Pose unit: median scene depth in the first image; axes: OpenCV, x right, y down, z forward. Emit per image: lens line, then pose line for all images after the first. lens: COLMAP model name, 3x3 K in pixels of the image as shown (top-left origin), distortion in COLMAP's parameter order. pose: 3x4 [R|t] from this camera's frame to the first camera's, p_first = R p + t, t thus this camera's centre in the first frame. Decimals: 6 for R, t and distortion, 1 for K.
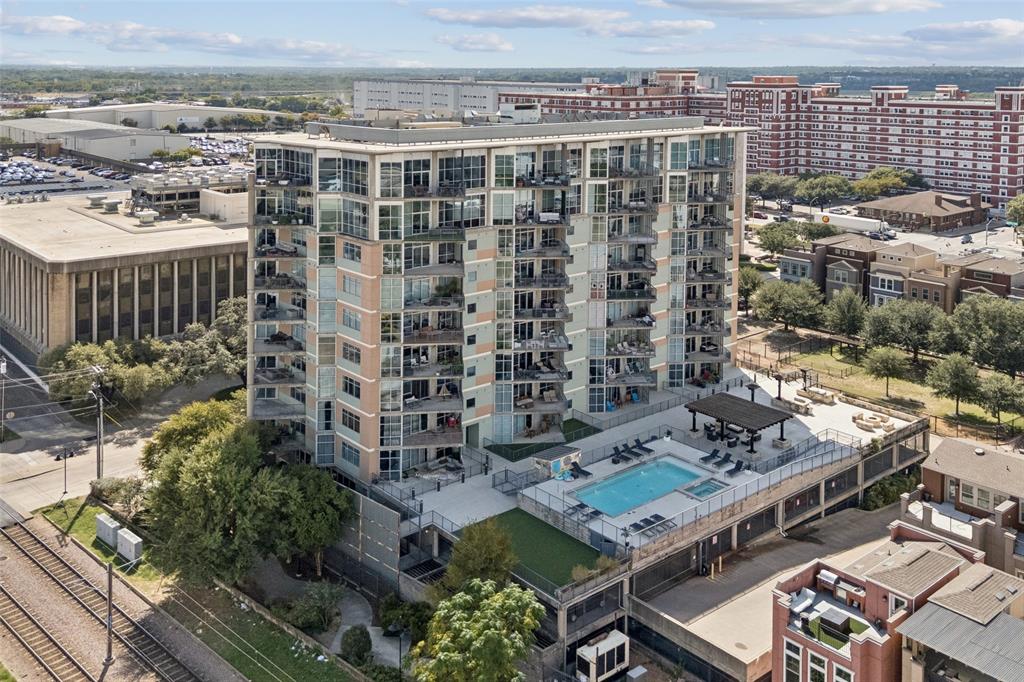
lens RADIAL K [[914.7, 0, 512.0], [0, 914.7, 341.0], [0, 0, 1]] dist [0.093993, -0.067216]
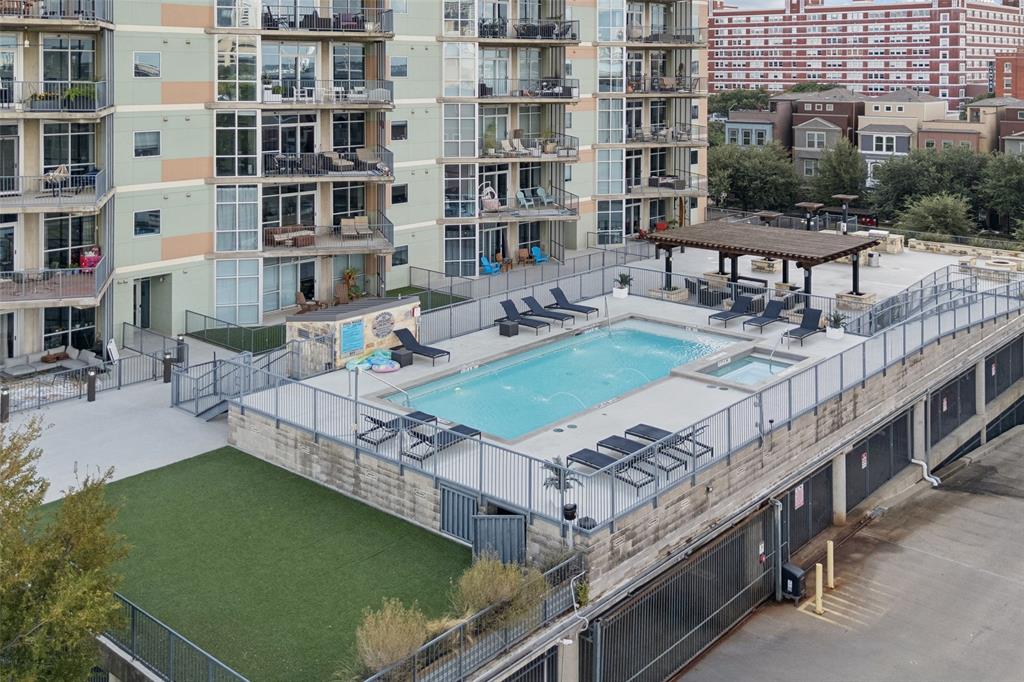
lens RADIAL K [[1065.7, 0, 608.9], [0, 1065.7, 271.5], [0, 0, 1]] dist [0.128862, -0.146843]
pose [[0.973680, -0.005711, 0.227850, 0.040042], [0.017954, 0.998502, -0.051695, 0.105860], [-0.227213, 0.054425, 0.972323, 0.433235]]
